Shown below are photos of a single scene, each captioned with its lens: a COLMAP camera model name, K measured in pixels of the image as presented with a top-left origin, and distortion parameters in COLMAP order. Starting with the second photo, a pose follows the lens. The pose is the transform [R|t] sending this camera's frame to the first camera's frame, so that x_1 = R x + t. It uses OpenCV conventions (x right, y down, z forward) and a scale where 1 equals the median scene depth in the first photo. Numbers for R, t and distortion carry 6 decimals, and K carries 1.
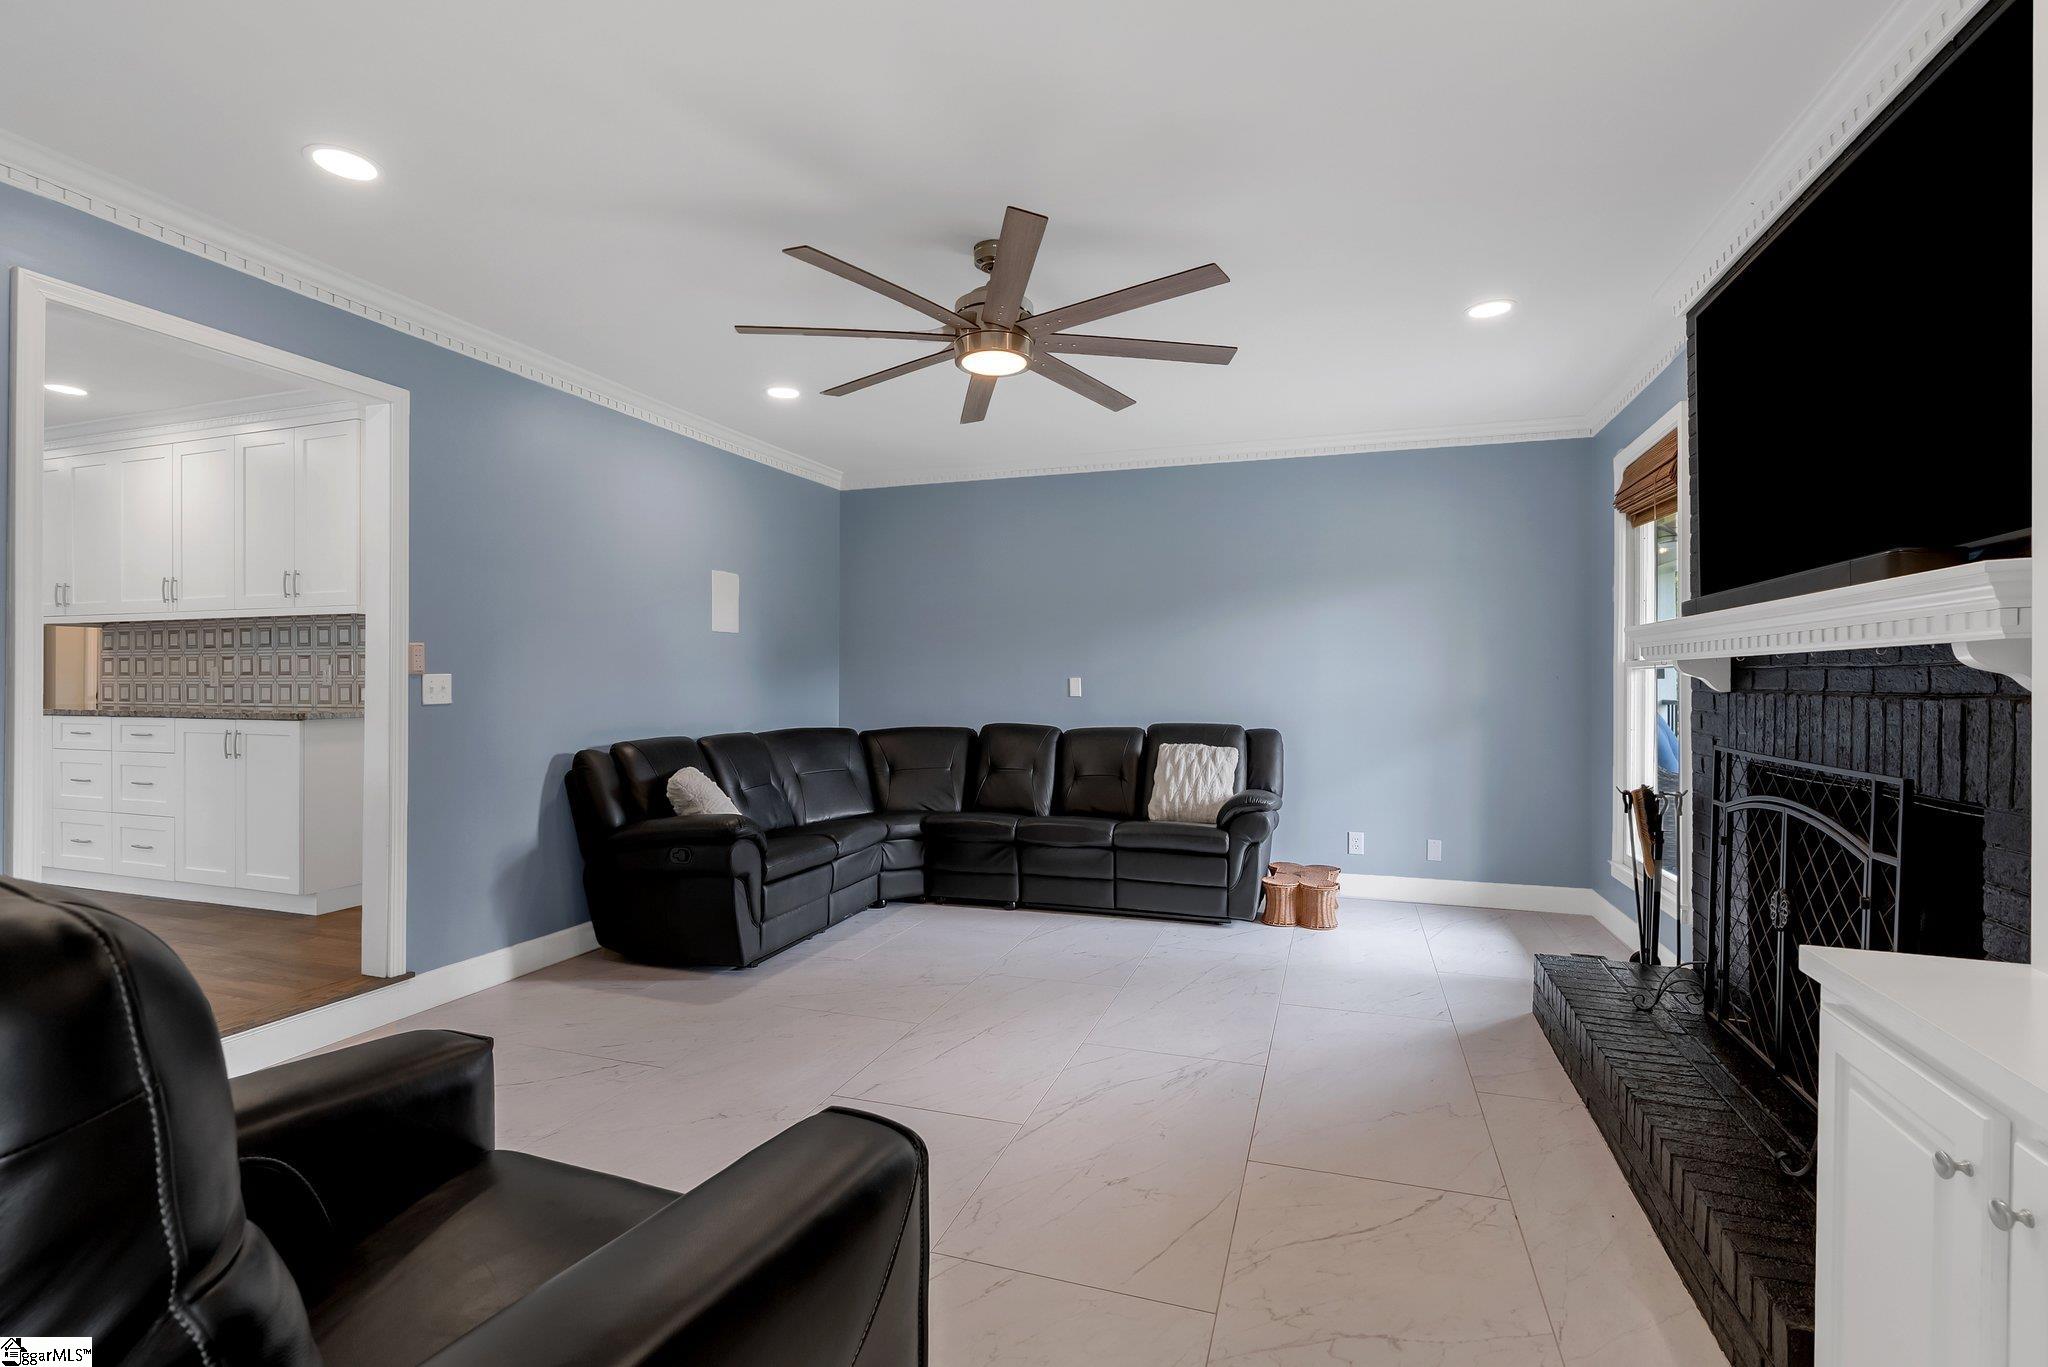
lens RADIAL K [[923.2, 0, 1029.5], [0, 923.2, 673.4], [0, 0, 1]] dist [0.001463, 0.000542]
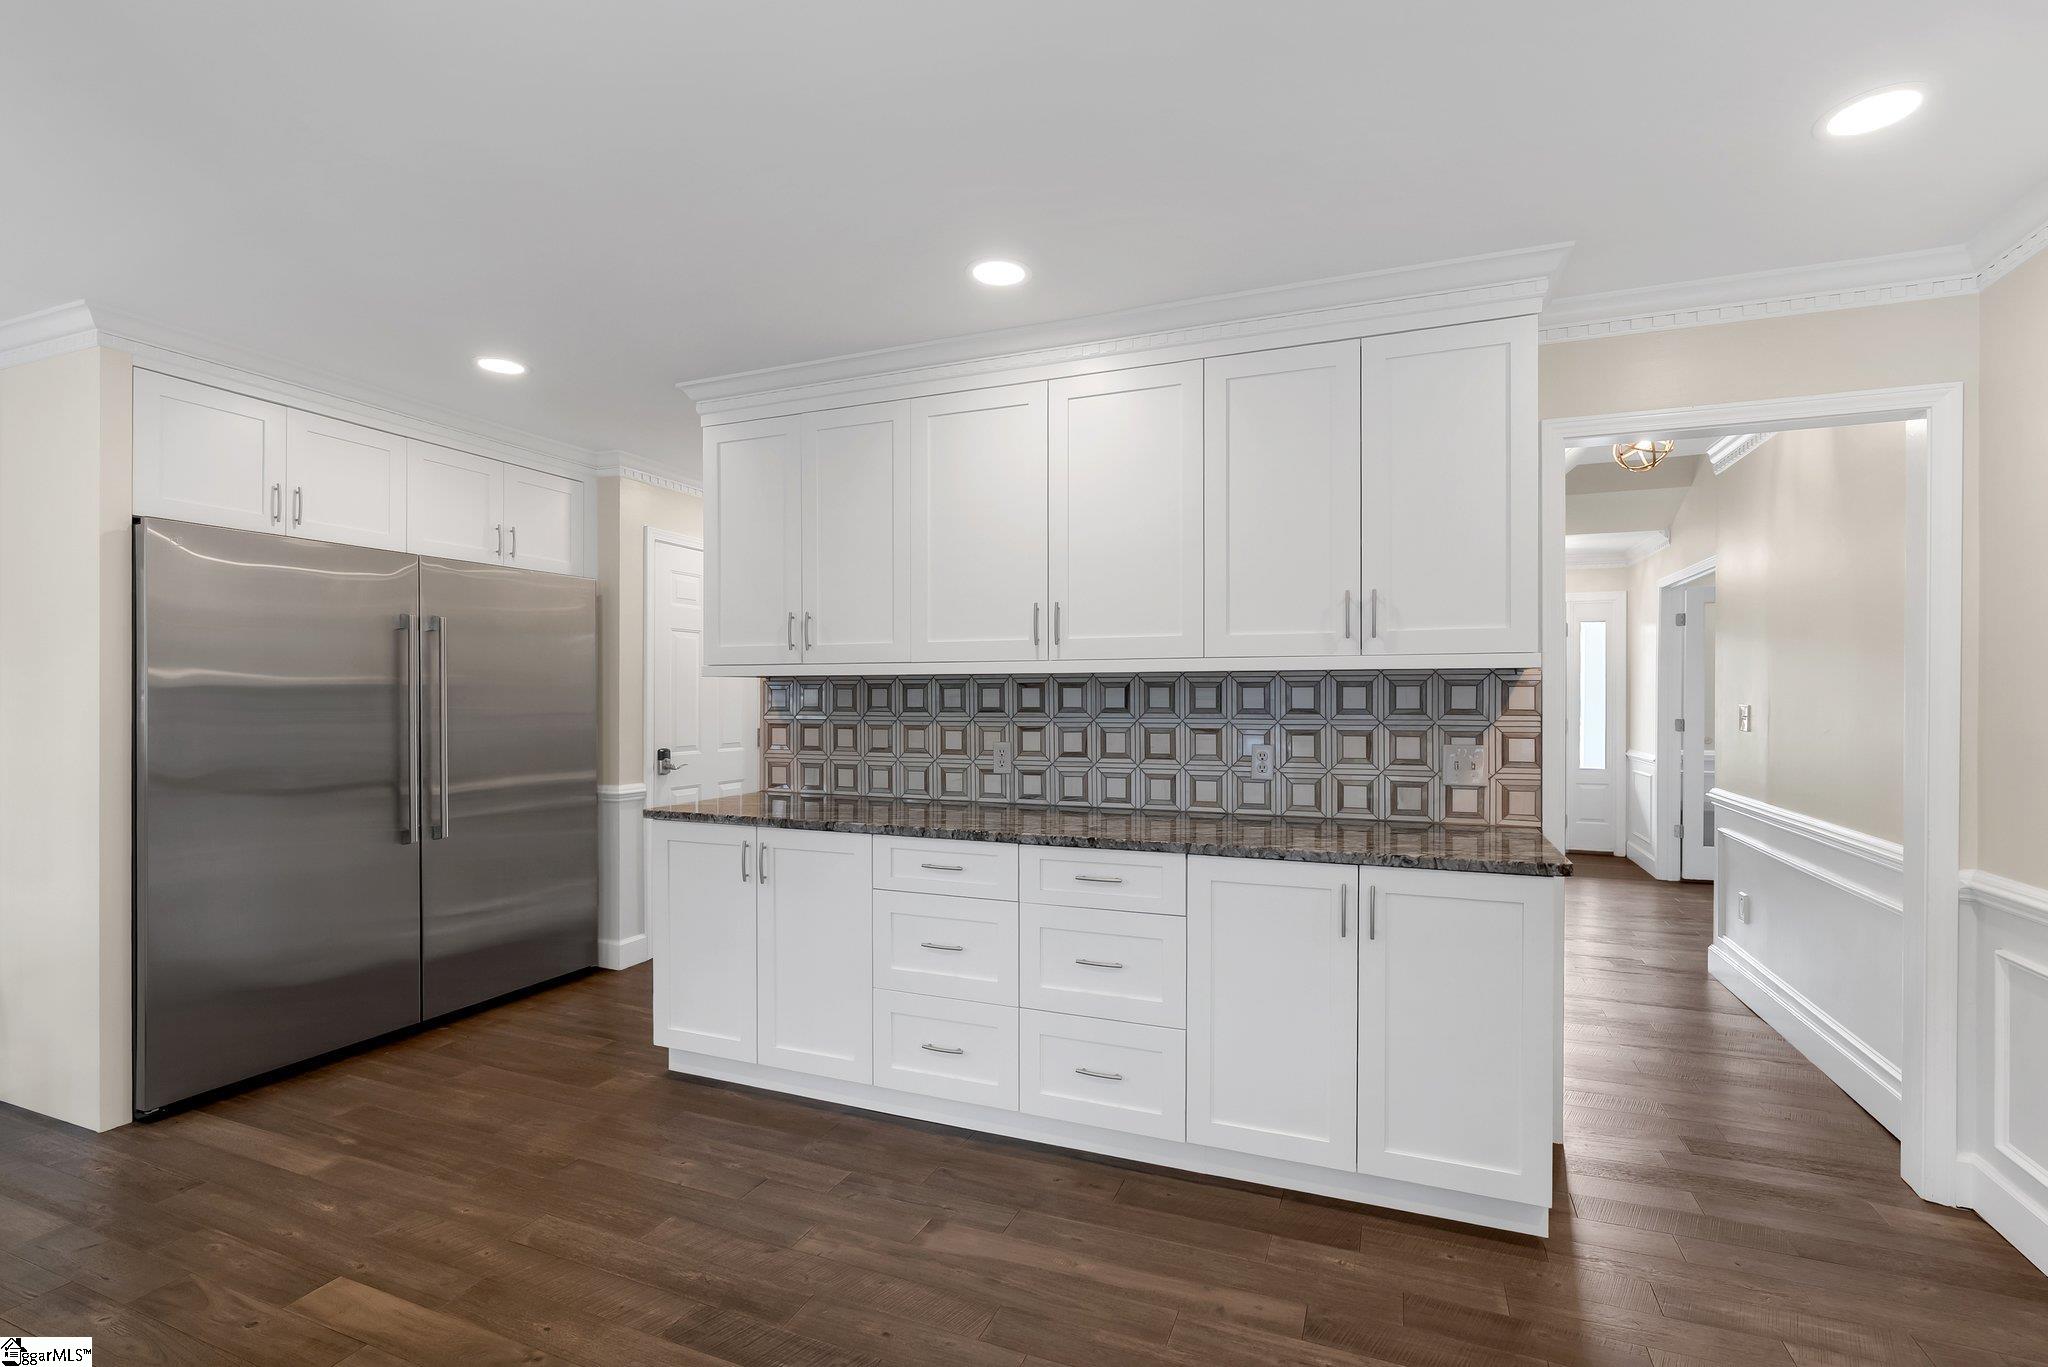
lens RADIAL K [[941.2, 0, 1019.7], [0, 941.2, 696.9], [0, 0, 1]] dist [-0.000881, 0.000473]
pose [[0.998615, -0.001825, -0.052579, -0.857728], [0.002523, 0.999910, 0.013205, -0.047999], [0.052550, -0.013319, 0.998529, 0.363196]]
